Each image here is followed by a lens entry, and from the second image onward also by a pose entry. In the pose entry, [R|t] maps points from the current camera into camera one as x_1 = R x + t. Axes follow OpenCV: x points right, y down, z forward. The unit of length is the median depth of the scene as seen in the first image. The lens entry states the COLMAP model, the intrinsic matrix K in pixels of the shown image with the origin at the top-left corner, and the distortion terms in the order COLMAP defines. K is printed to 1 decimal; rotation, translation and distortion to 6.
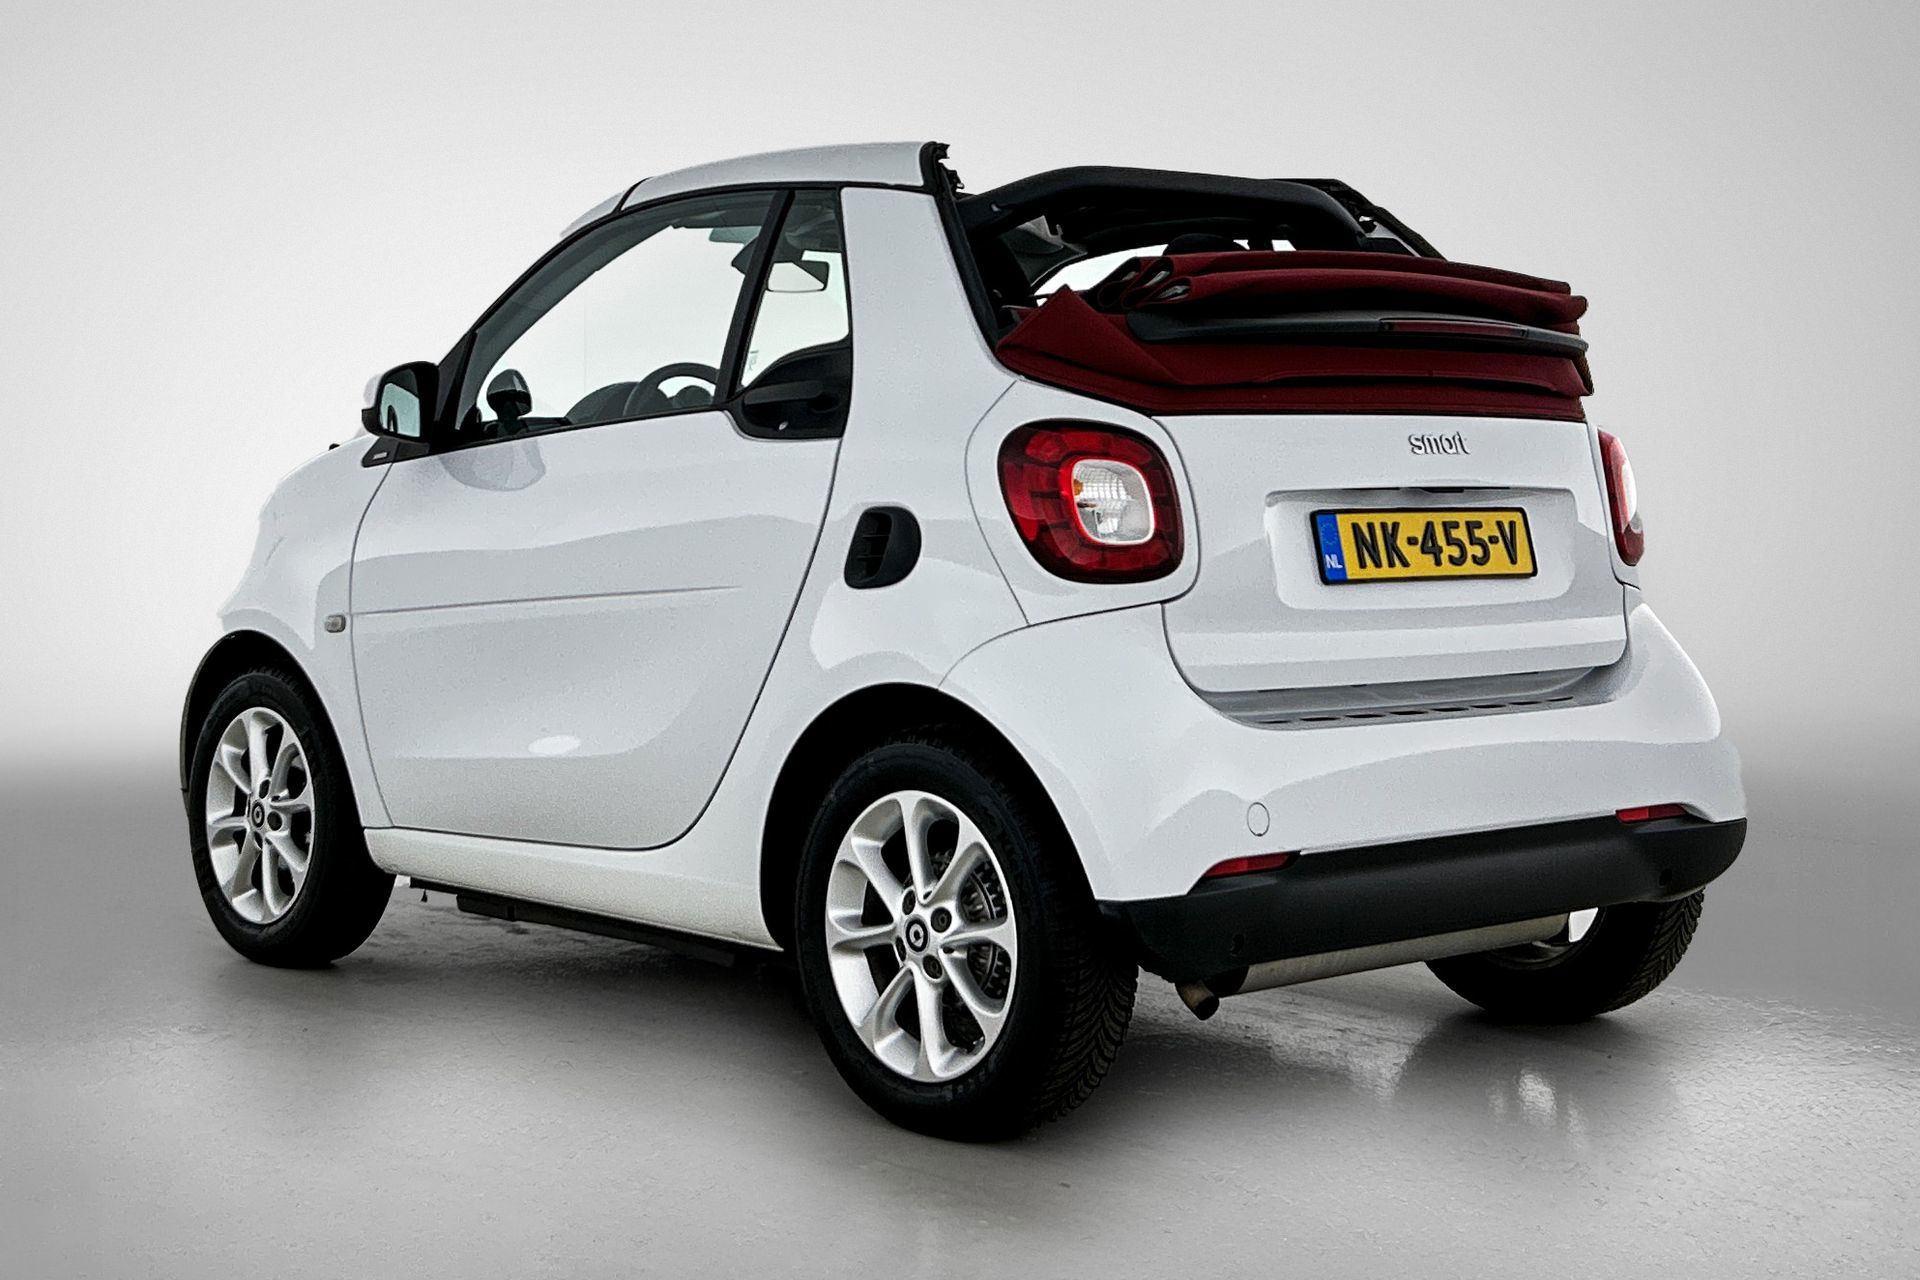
lens RADIAL K [[3281.6, 0, 960.0], [0, 3281.6, 640.0], [0, 0, 1]] dist [0.005764, -0.000275]
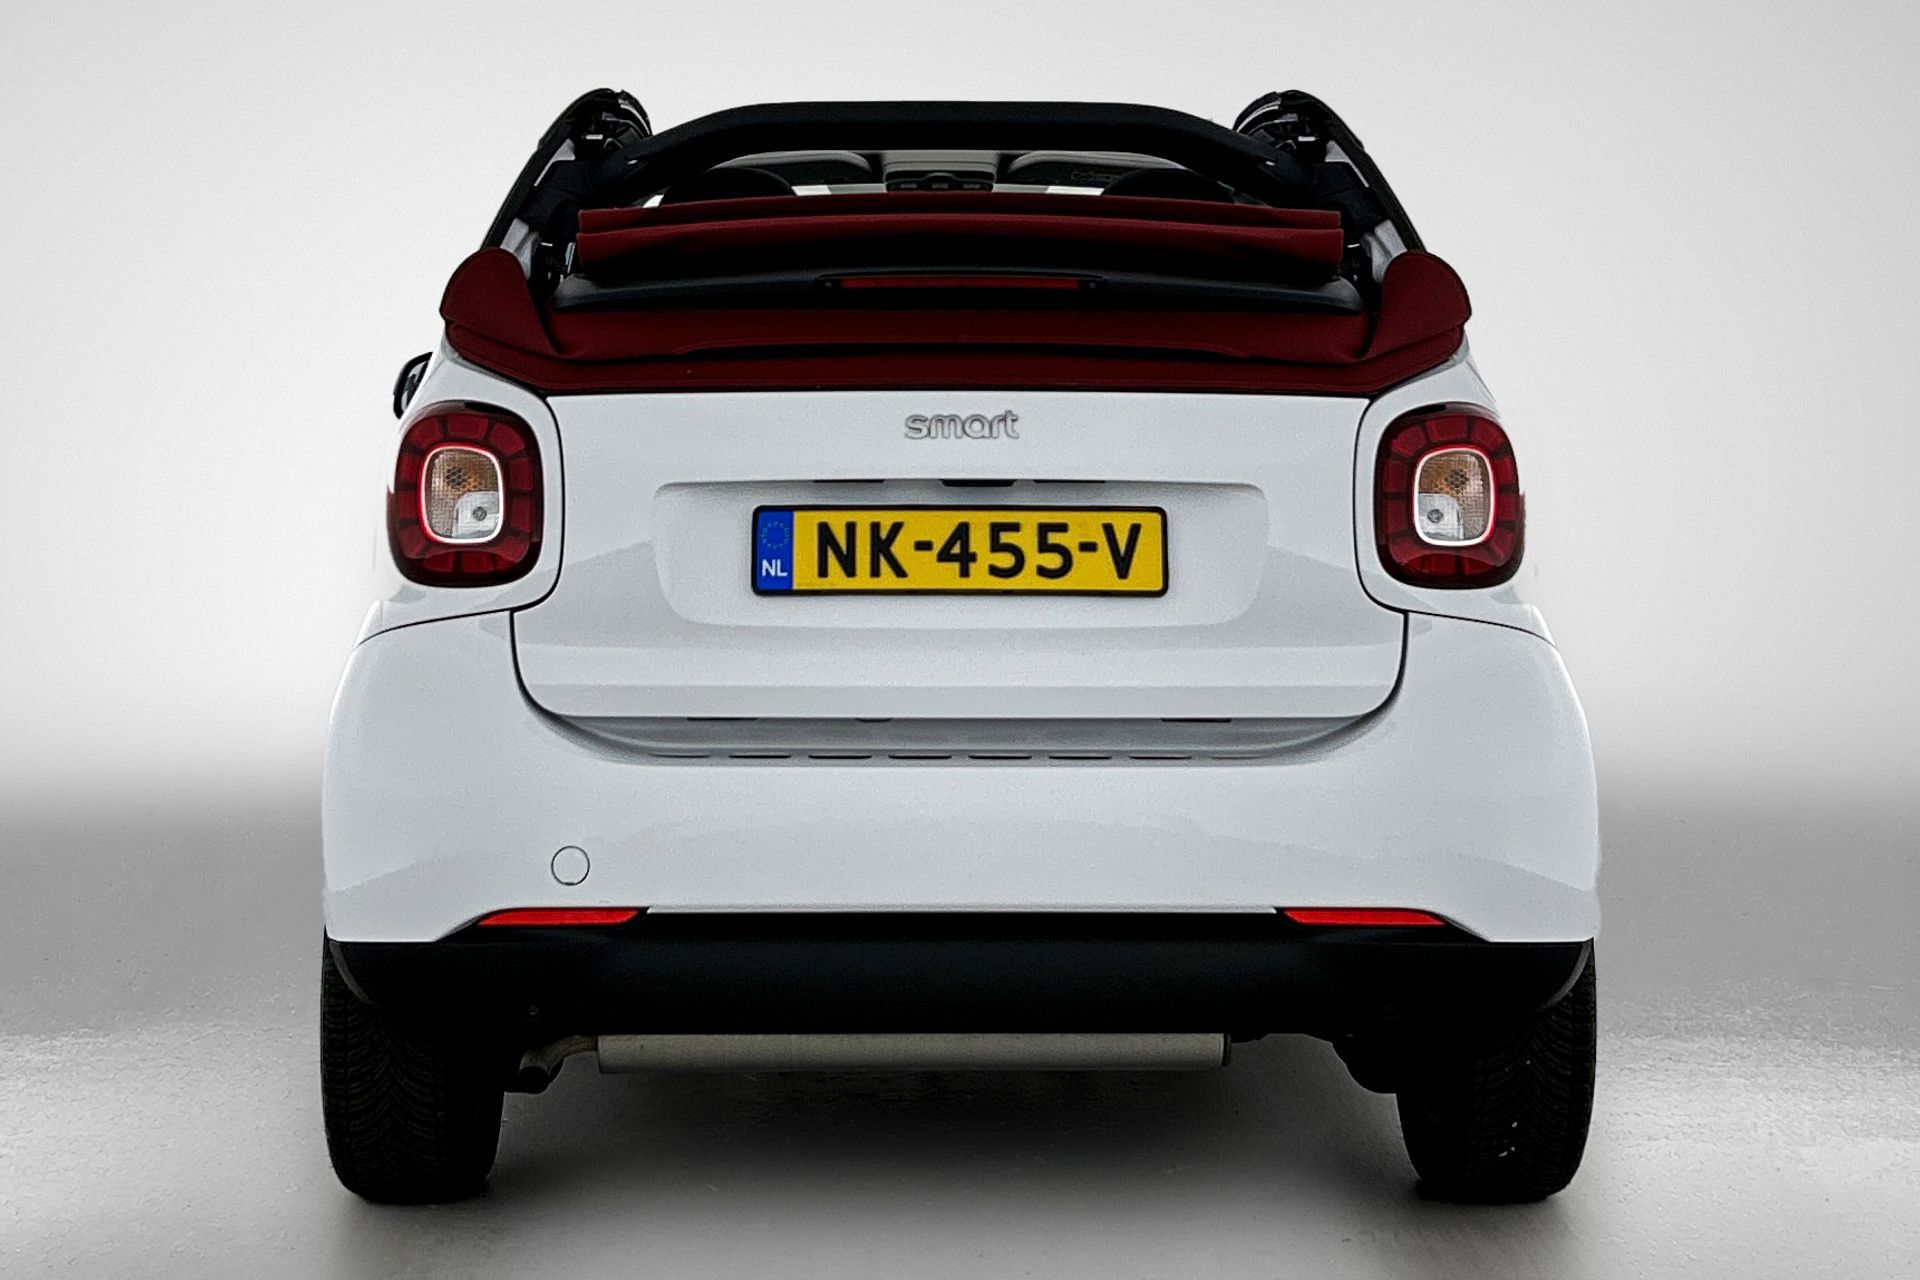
lens RADIAL K [[3281.6, 0, 960.0], [0, 3281.6, 640.0], [0, 0, 1]] dist [0.005764, -0.000275]
pose [[0.736068, 0.036035, -0.675948, 0.692371], [-0.036862, 0.999234, 0.013129, -0.017880], [0.675904, 0.015253, 0.736832, 0.408541]]
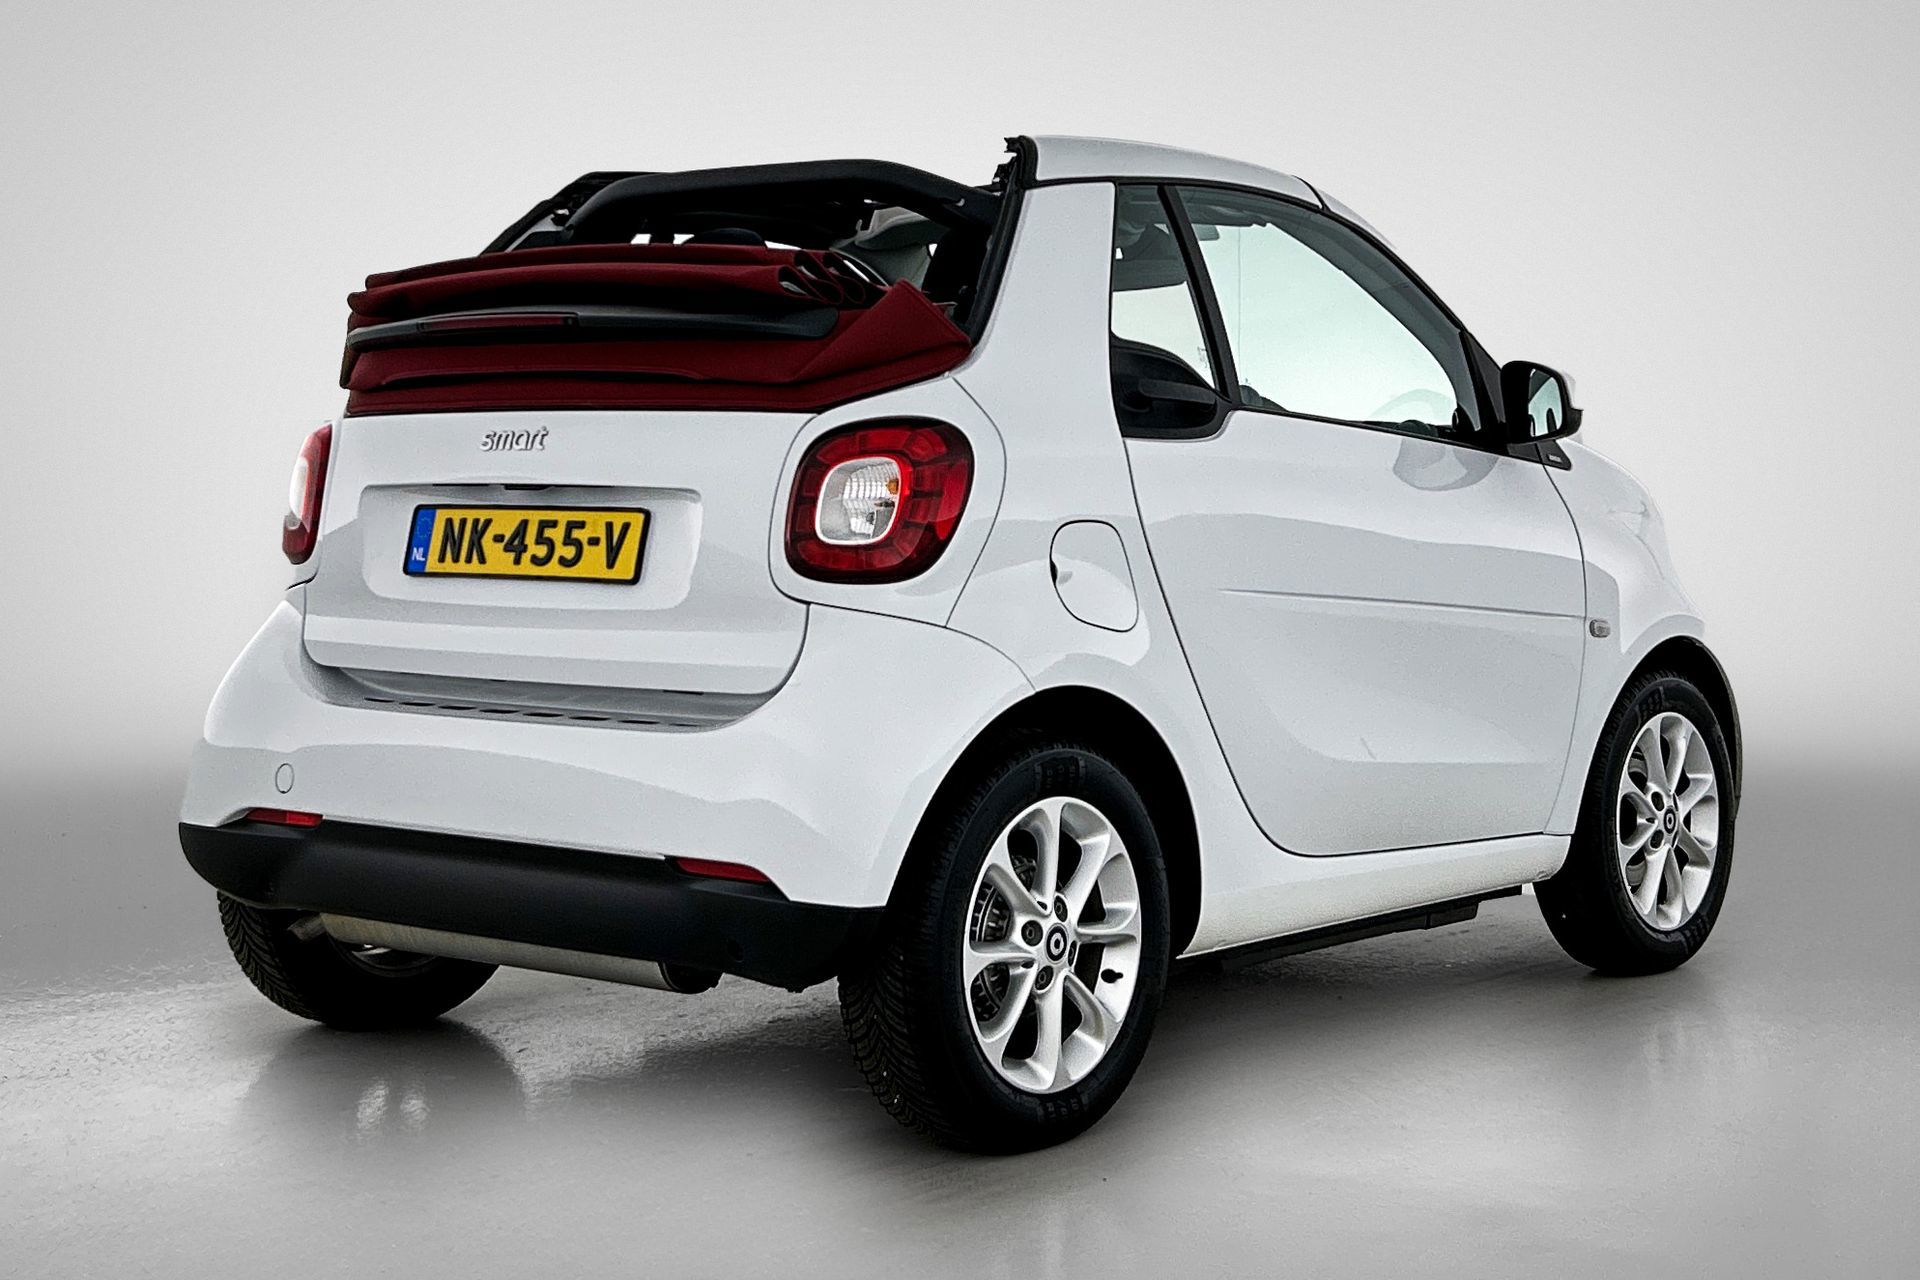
lens RADIAL K [[3281.6, 0, 960.0], [0, 3281.6, 640.0], [0, 0, 1]] dist [0.005764, -0.000275]
pose [[0.113975, 0.052506, -0.992095, 1.136534], [-0.054755, 0.997417, 0.046497, -0.053141], [0.991974, 0.049023, 0.116556, 1.022688]]
